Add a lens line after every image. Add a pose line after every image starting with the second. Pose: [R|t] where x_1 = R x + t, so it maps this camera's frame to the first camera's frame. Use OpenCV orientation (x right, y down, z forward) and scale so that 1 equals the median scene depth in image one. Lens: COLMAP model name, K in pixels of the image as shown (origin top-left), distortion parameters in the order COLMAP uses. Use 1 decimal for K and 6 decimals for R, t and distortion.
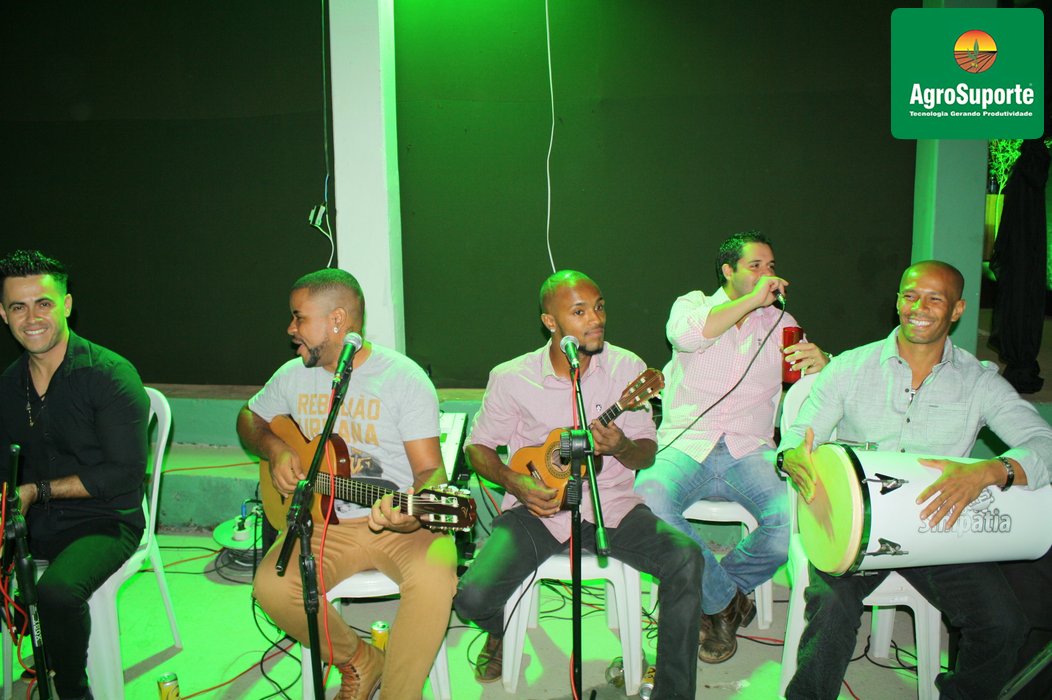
lens RADIAL K [[897.2, 0, 529.9], [0, 897.2, 345.2], [0, 0, 1]] dist [-0.186303, 0.124574]
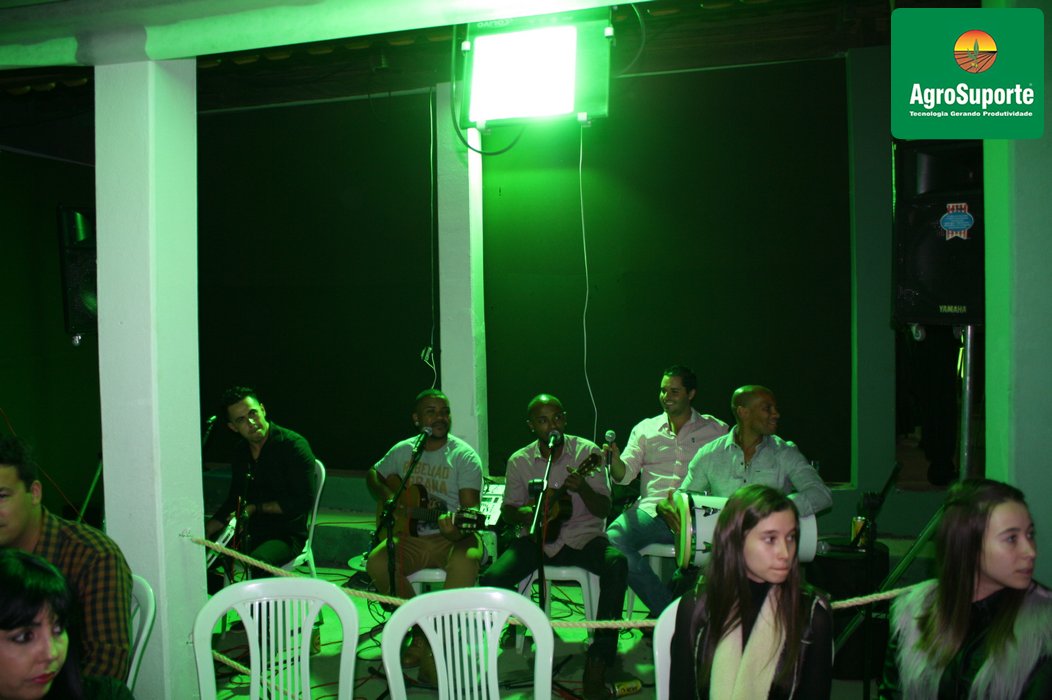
lens RADIAL K [[897.2, 0, 529.9], [0, 897.2, 345.2], [0, 0, 1]] dist [-0.186303, 0.124574]
pose [[0.985792, 0.004946, -0.167895, 0.267642], [-0.028513, 0.989987, -0.138250, 0.064097], [0.165530, 0.141073, 0.976063, -0.654388]]
